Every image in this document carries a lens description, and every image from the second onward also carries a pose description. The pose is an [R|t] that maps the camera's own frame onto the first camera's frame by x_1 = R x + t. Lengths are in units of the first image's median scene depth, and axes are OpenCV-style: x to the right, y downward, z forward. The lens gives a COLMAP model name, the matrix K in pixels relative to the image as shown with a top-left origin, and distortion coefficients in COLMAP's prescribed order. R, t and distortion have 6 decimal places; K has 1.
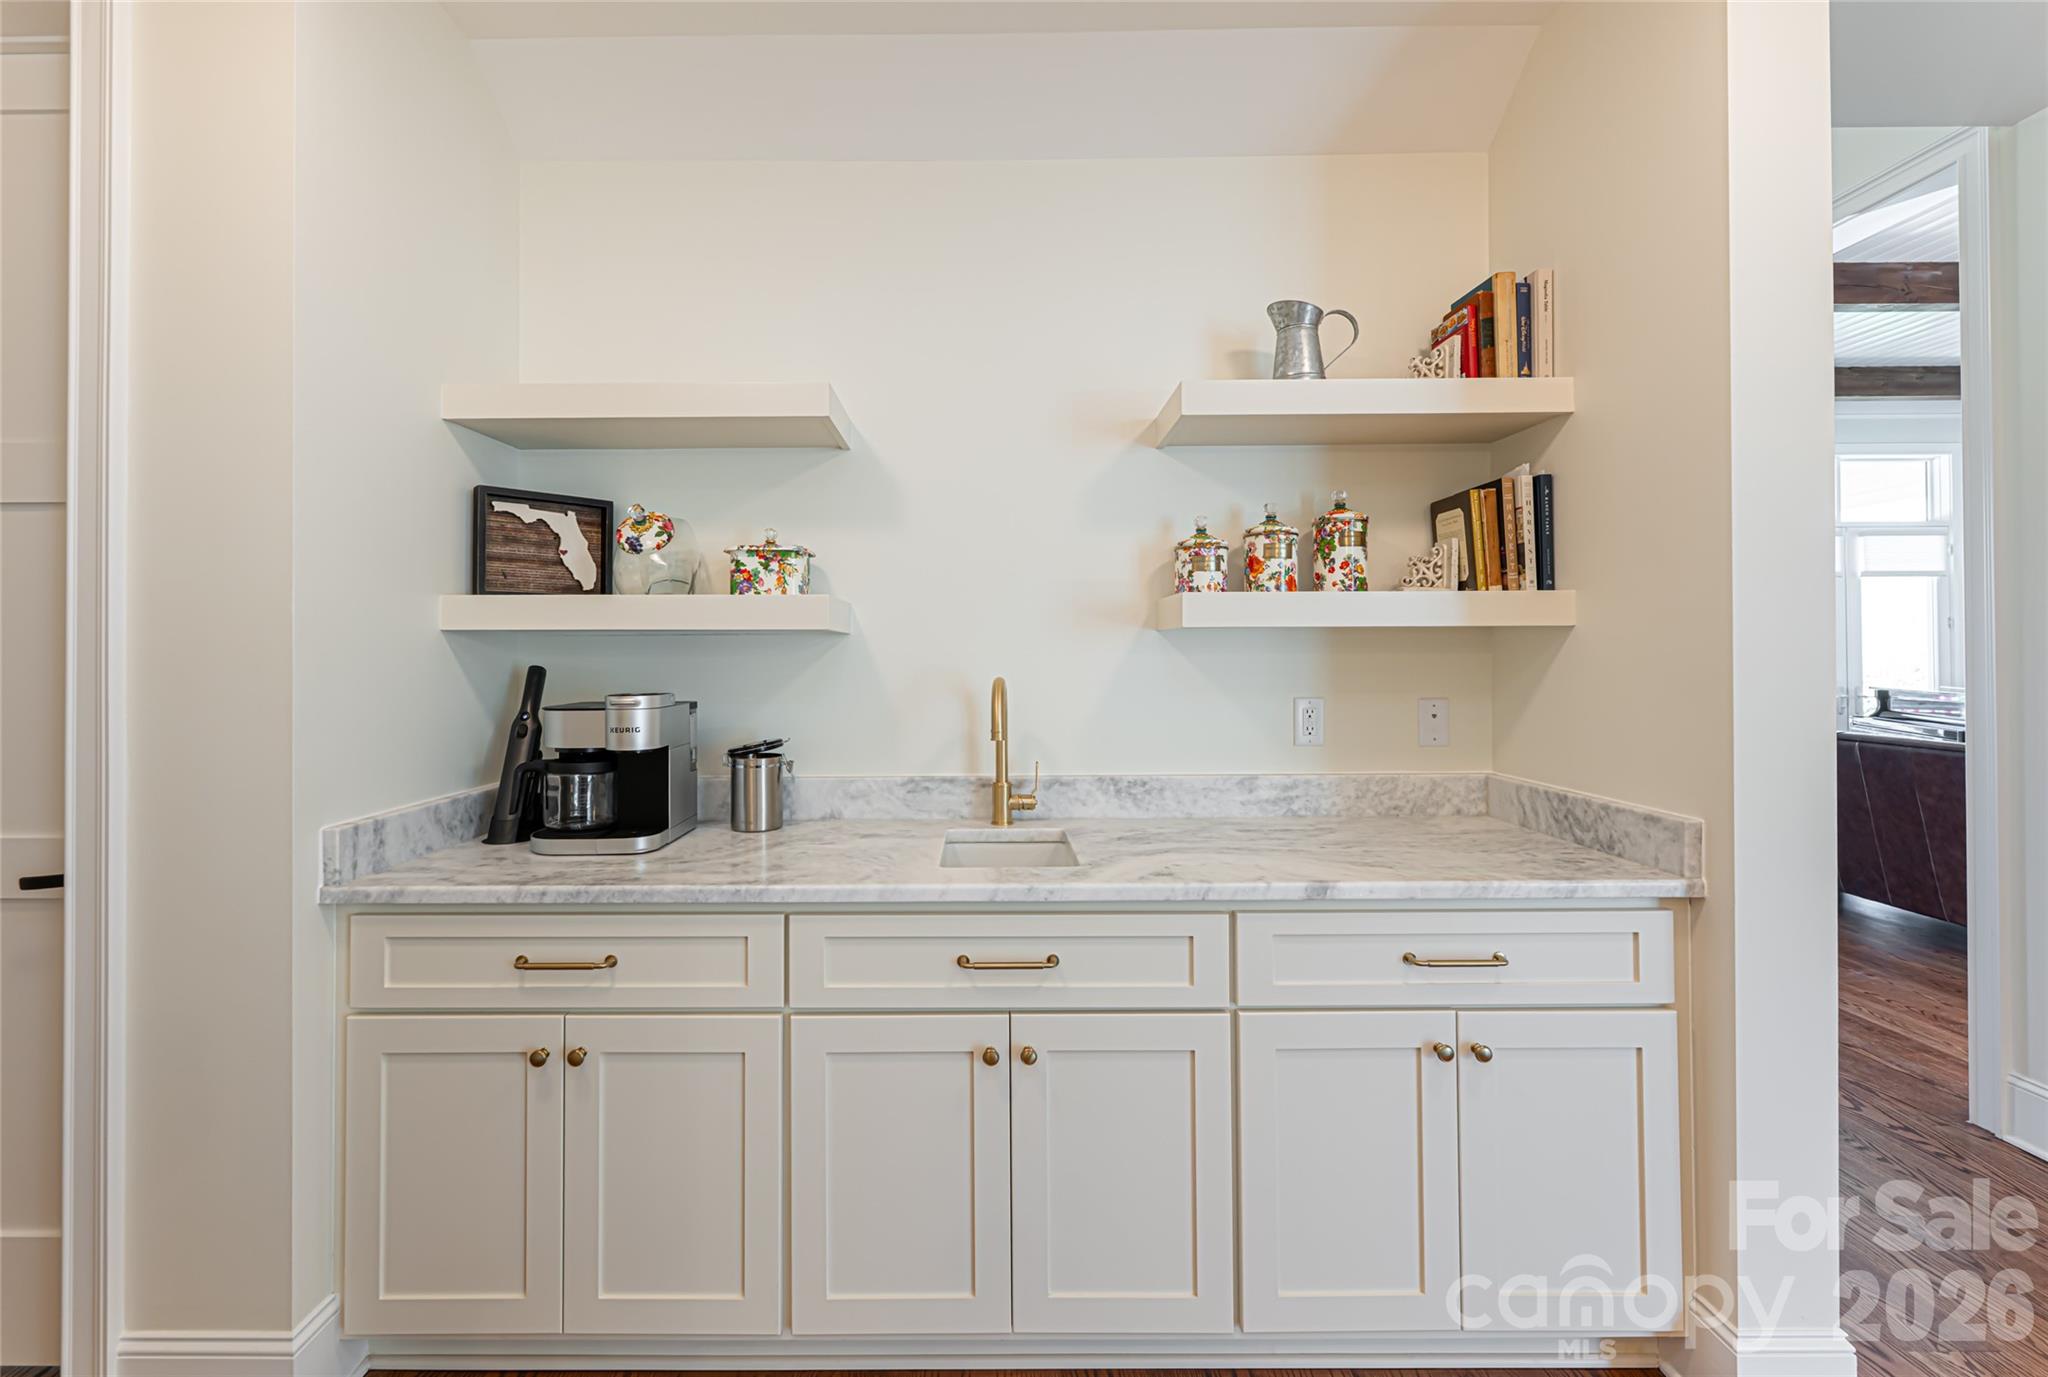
lens RADIAL K [[849.1, 0, 972.1], [0, 849.1, 650.8], [0, 0, 1]] dist [0.000335, -0.000366]
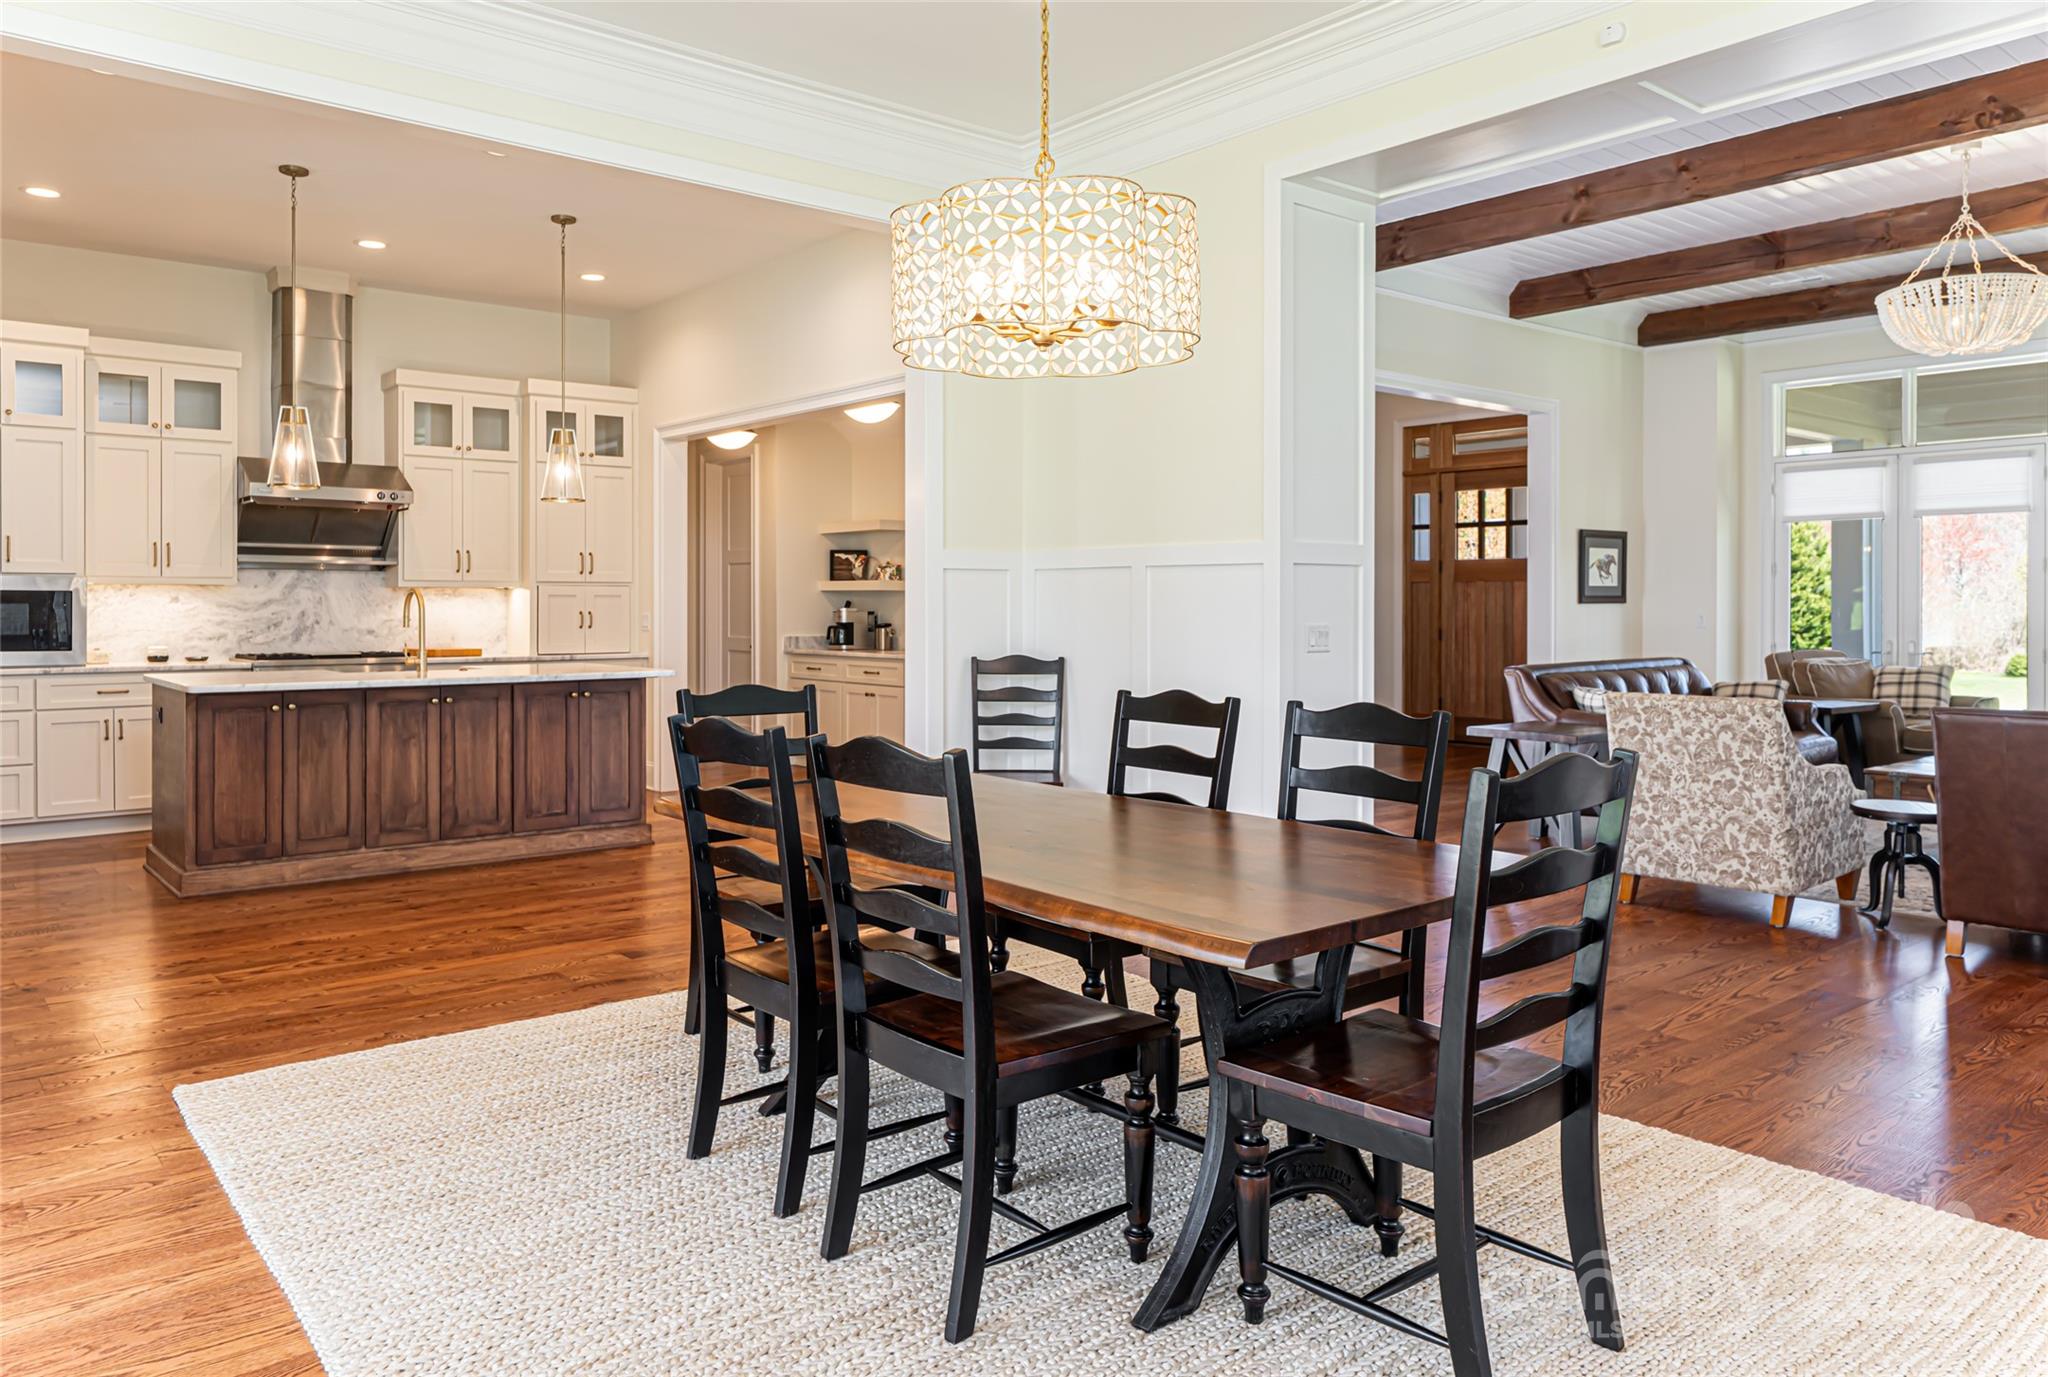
lens RADIAL K [[1391.8, 0, 994.7], [0, 1391.8, 612.2], [0, 0, 1]] dist [-0.003171, -0.000297]
pose [[0.640926, 0.010720, -0.767528, 4.274407], [0.000044, 0.999902, 0.014002, -0.014736], [0.767603, -0.009008, 0.640863, -2.184958]]
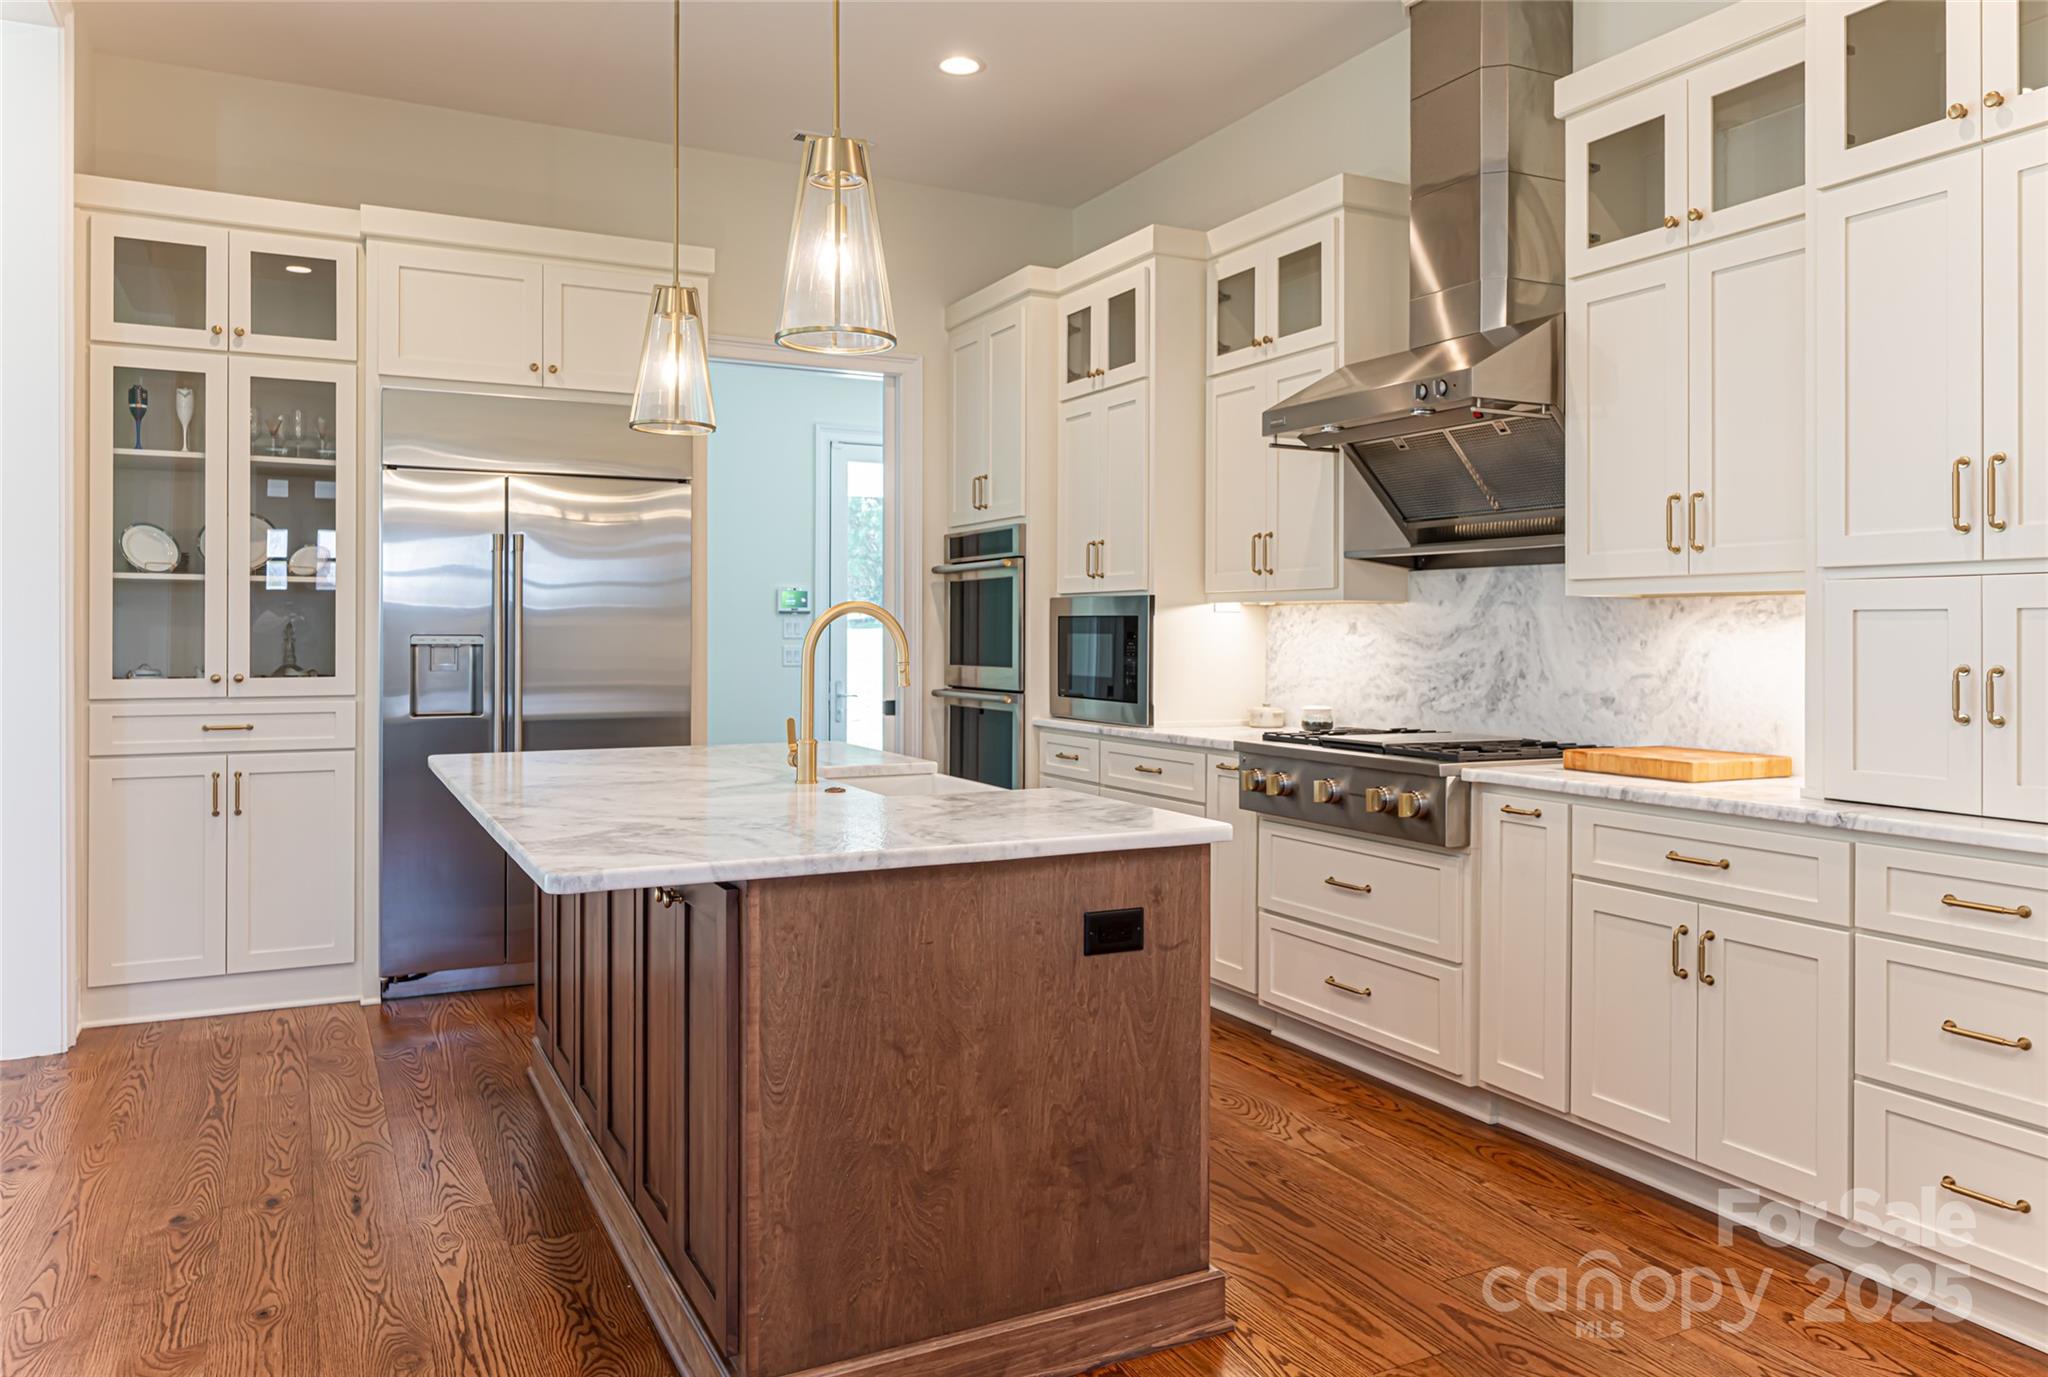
lens RADIAL K [[1432.1, 0, 1040.6], [0, 1432.1, 617.8], [0, 0, 1]] dist [0.009786, -0.002406]
pose [[-0.881077, -0.001796, -0.472970, 1.099722], [0.004618, 0.999912, -0.012398, 0.017132], [0.472951, -0.013108, -0.880991, 0.632665]]
